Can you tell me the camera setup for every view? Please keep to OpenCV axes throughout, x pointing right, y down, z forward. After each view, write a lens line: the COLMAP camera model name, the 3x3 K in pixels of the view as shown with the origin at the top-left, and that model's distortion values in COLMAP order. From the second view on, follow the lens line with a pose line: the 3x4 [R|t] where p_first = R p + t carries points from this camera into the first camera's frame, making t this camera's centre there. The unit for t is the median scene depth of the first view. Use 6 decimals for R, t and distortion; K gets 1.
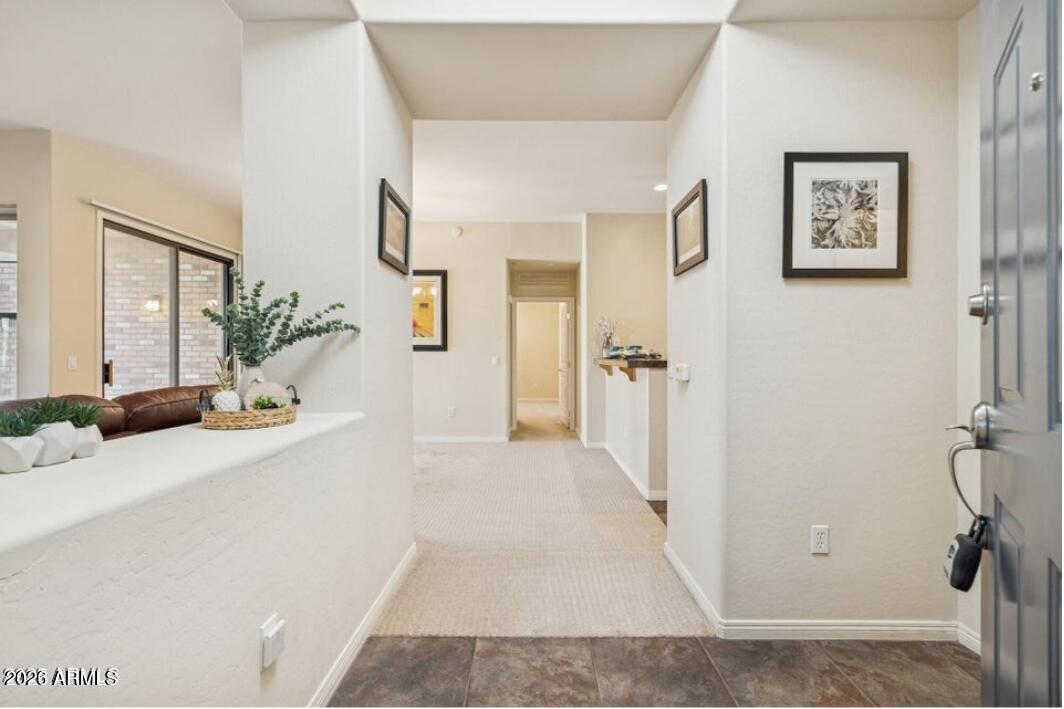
lens RADIAL K [[462.3, 0, 531.8], [0, 462.3, 355.6], [0, 0, 1]] dist [-0.003868, -0.000246]
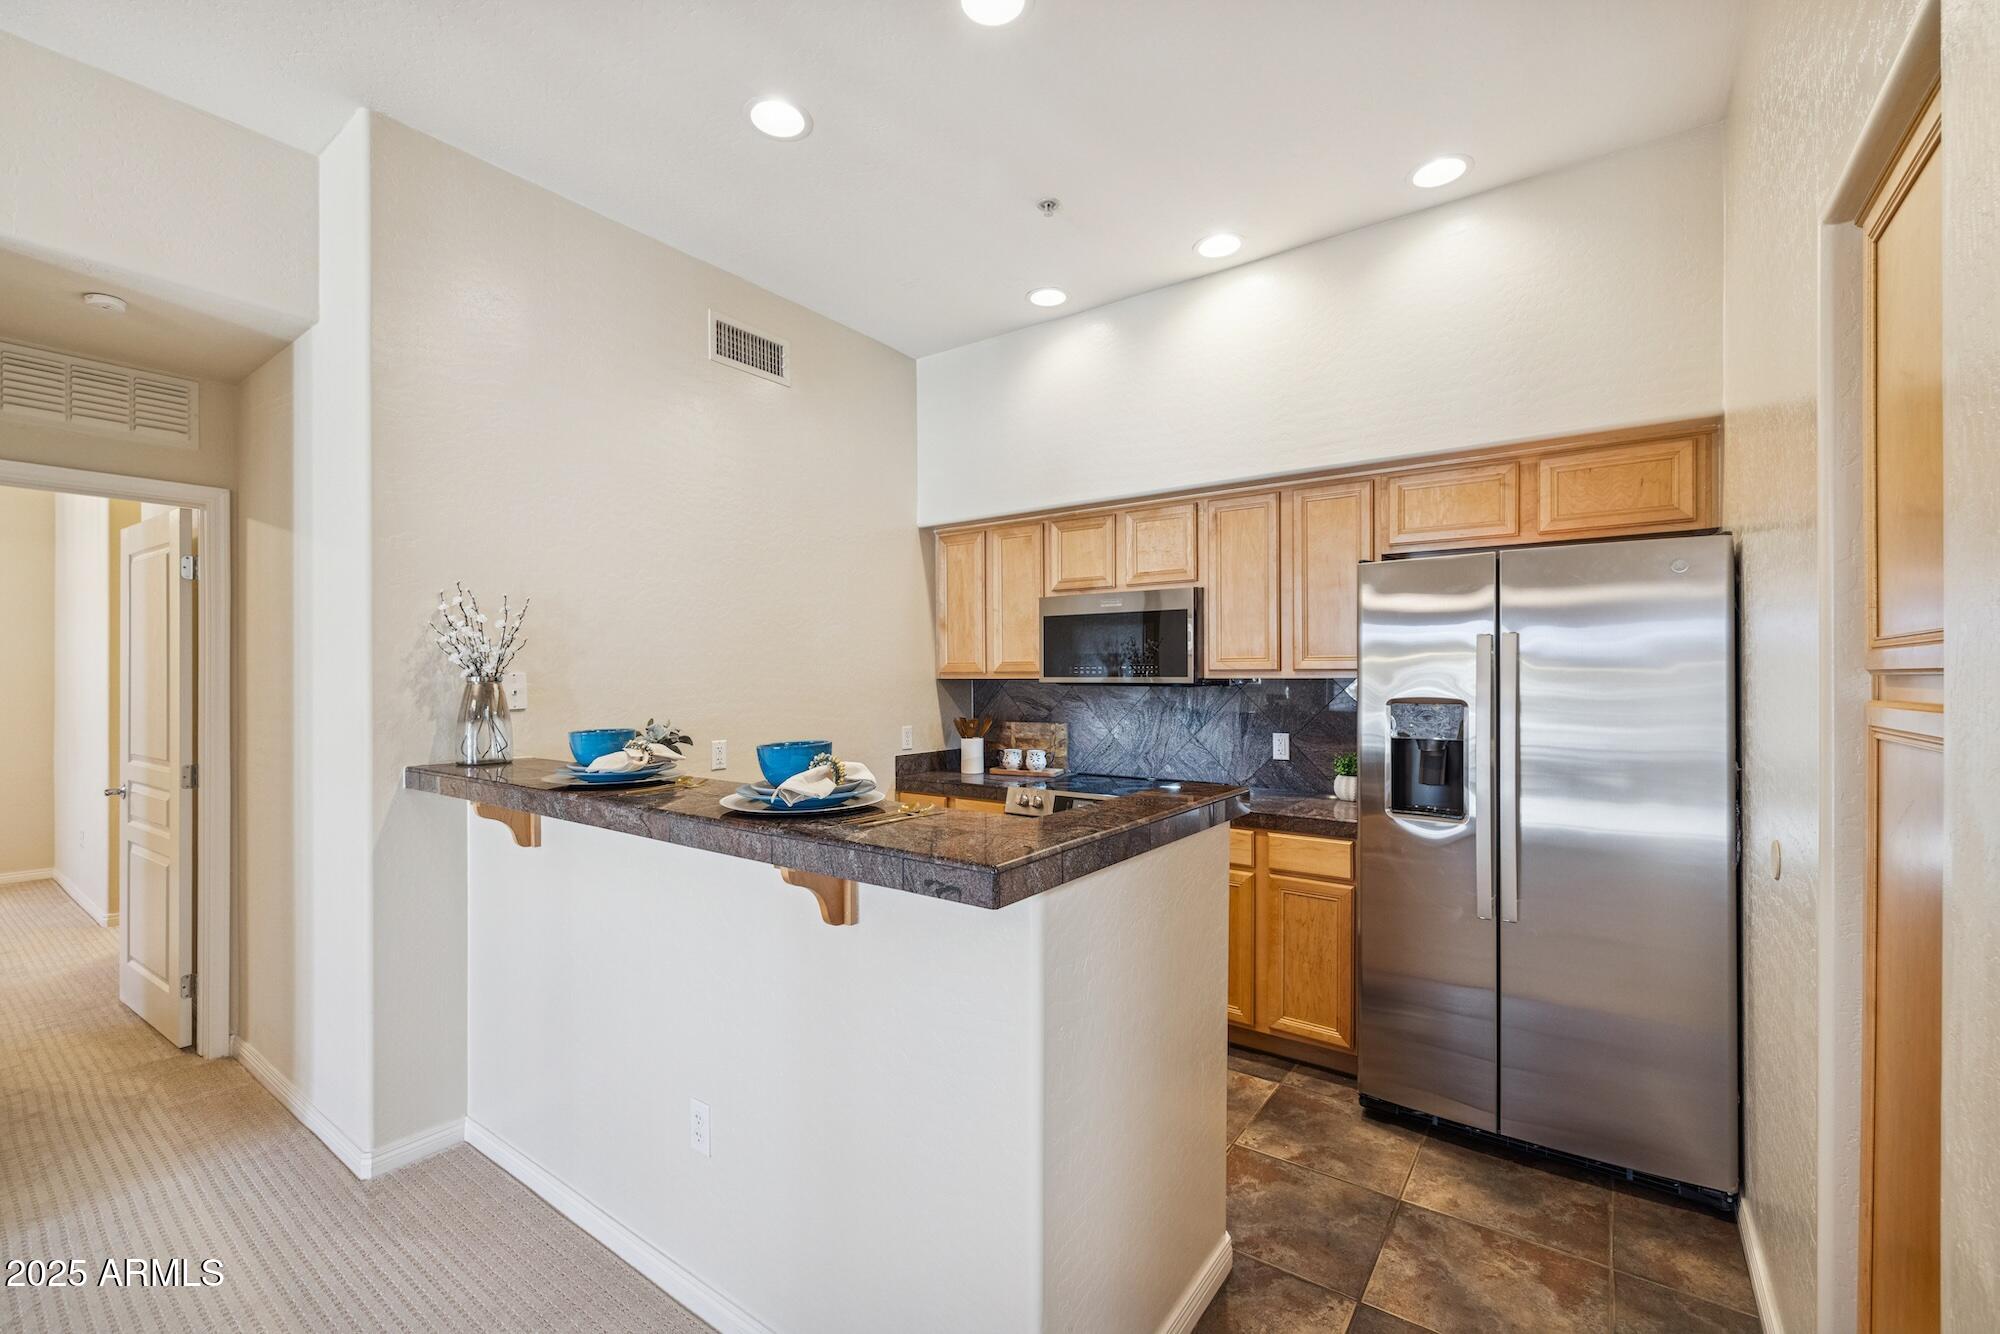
lens RADIAL K [[849.8, 0, 999.1], [0, 849.8, 672.6], [0, 0, 1]] dist [0.005143, -0.000517]
pose [[0.594233, 0.000862, 0.804293, -0.065854], [-0.000851, 1.000000, -0.000442, -0.086831], [-0.804293, -0.000422, 0.594233, 1.125185]]
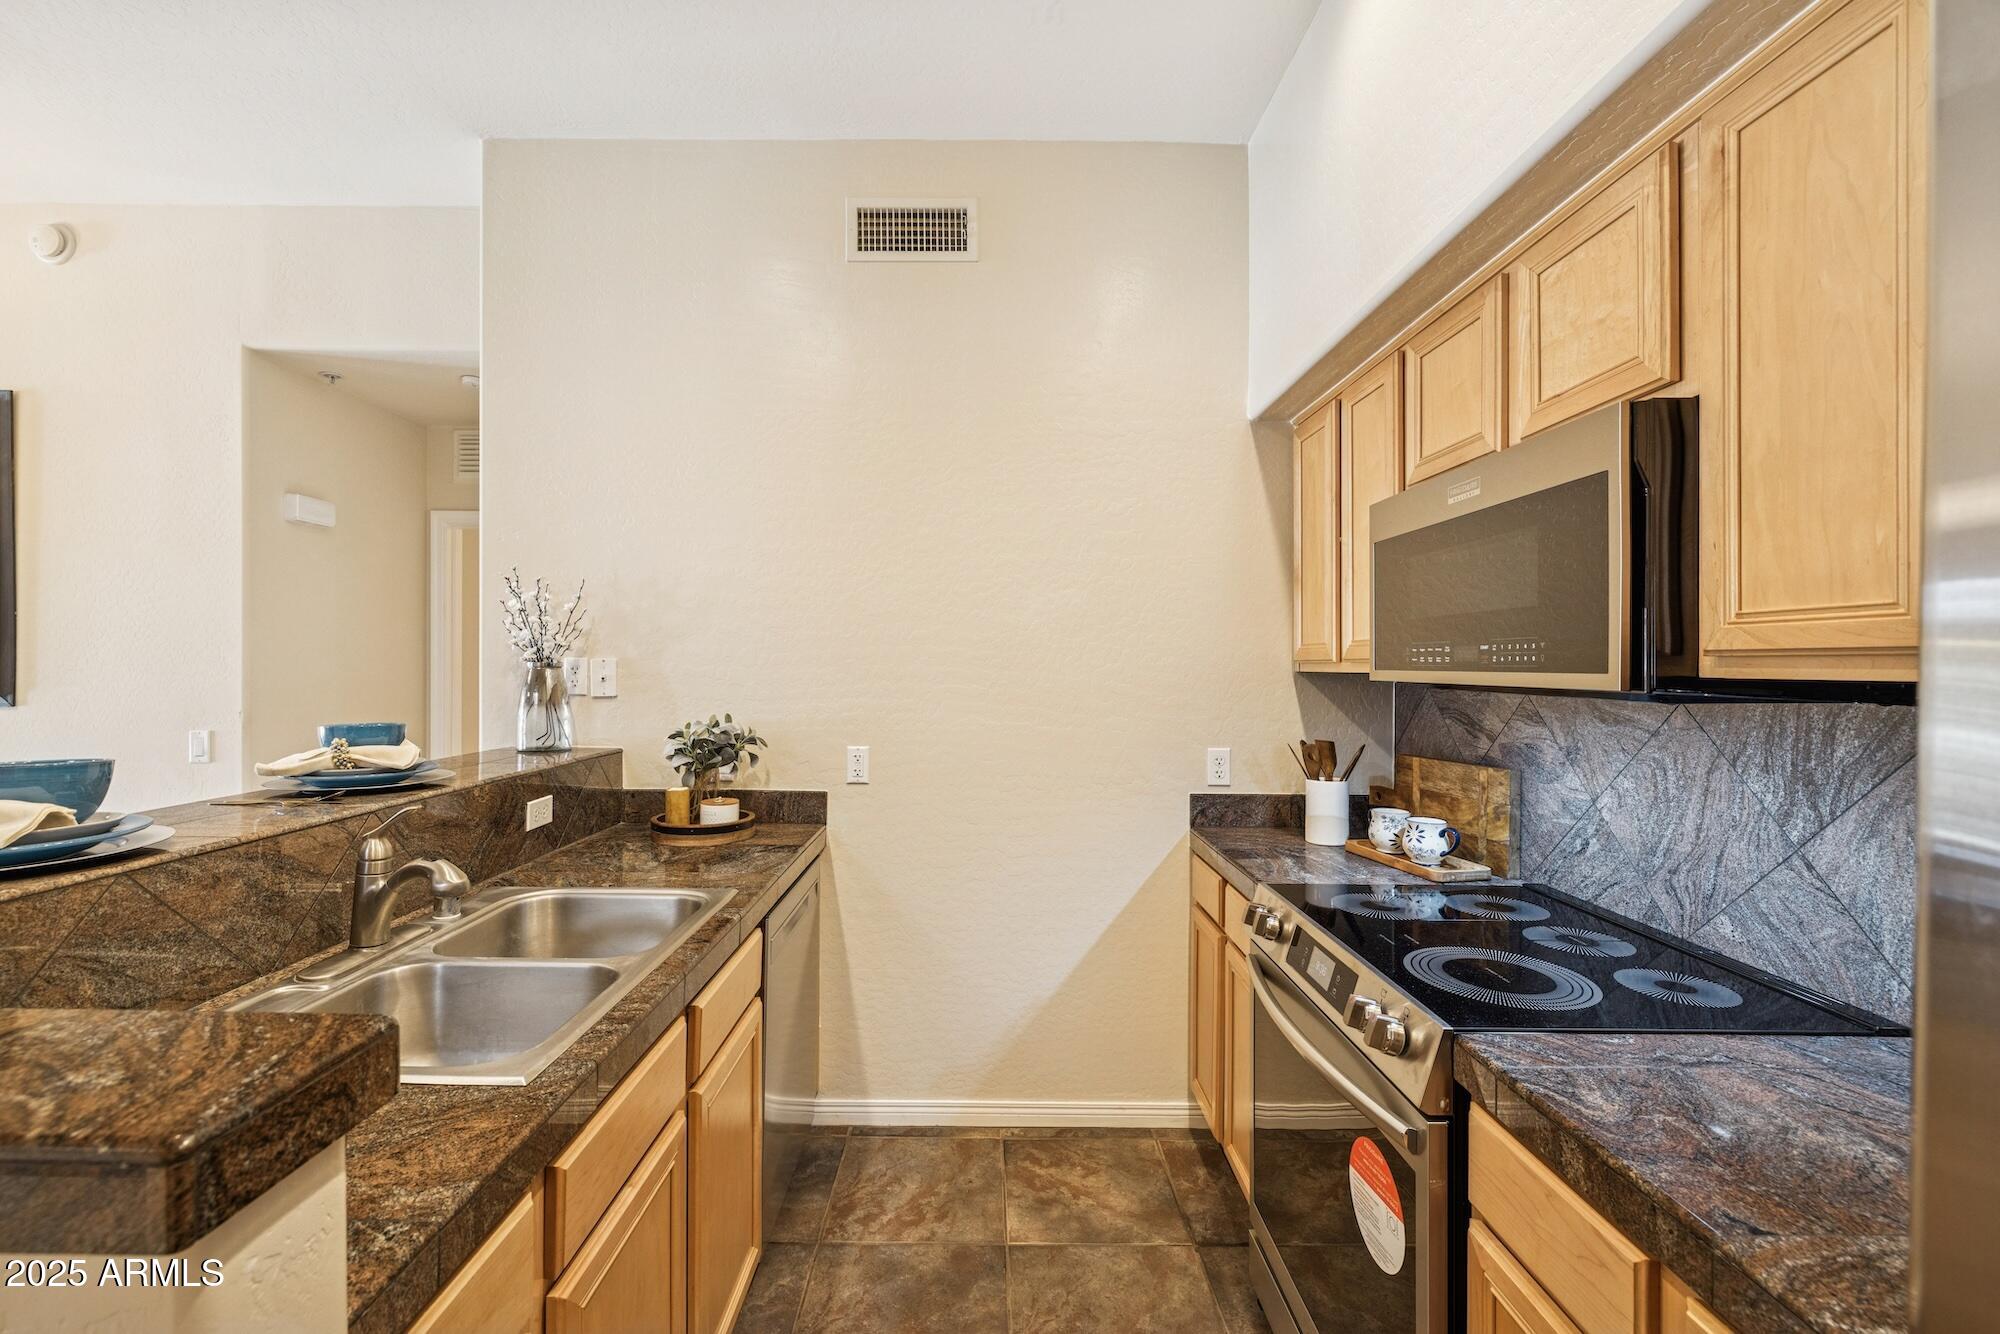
lens RADIAL K [[849.8, 0, 993.1], [0, 849.8, 662.0], [0, 0, 1]] dist [0.005143, -0.000517]
pose [[0.999920, 0.004773, -0.011715, 0.844897], [-0.004777, 0.999989, -0.000368, -0.084665], [0.011713, 0.000424, 0.999931, 1.225147]]
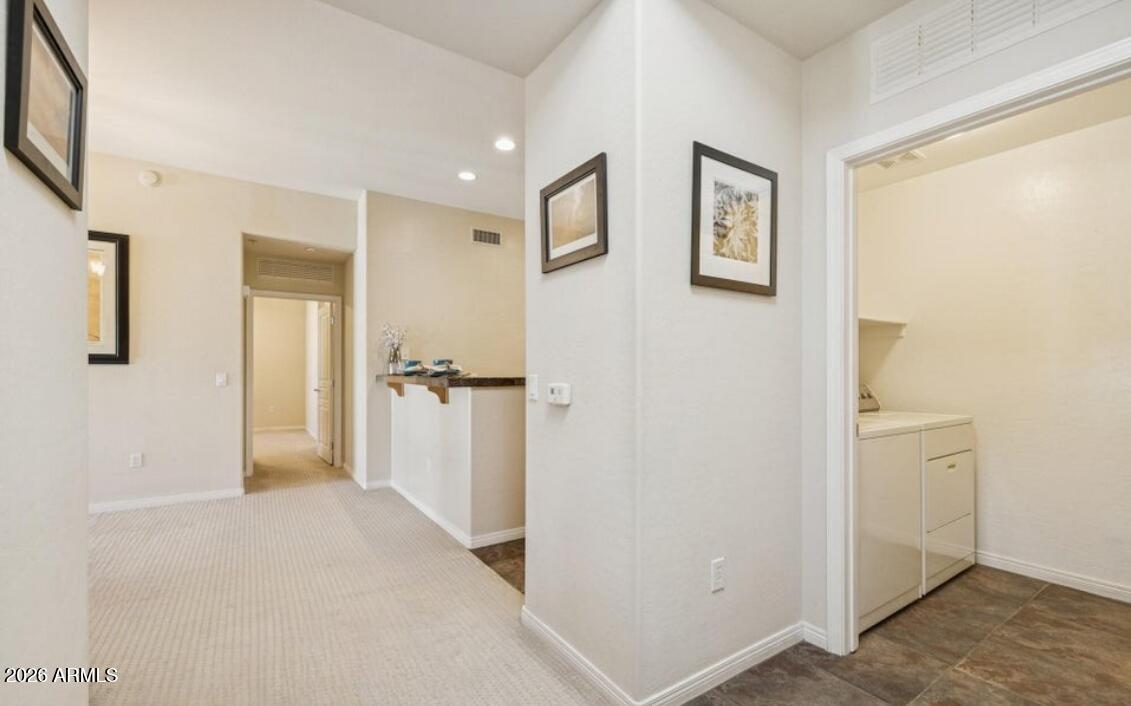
lens RADIAL K [[487.0, 0, 572.1], [0, 487.0, 368.7], [0, 0, 1]] dist [-0.001803, -0.001171]
pose [[0.830539, 0.003038, 0.556952, -0.111897], [-0.001053, 0.999992, -0.003884, -0.003592], [-0.556960, 0.002640, 0.830535, 0.260273]]
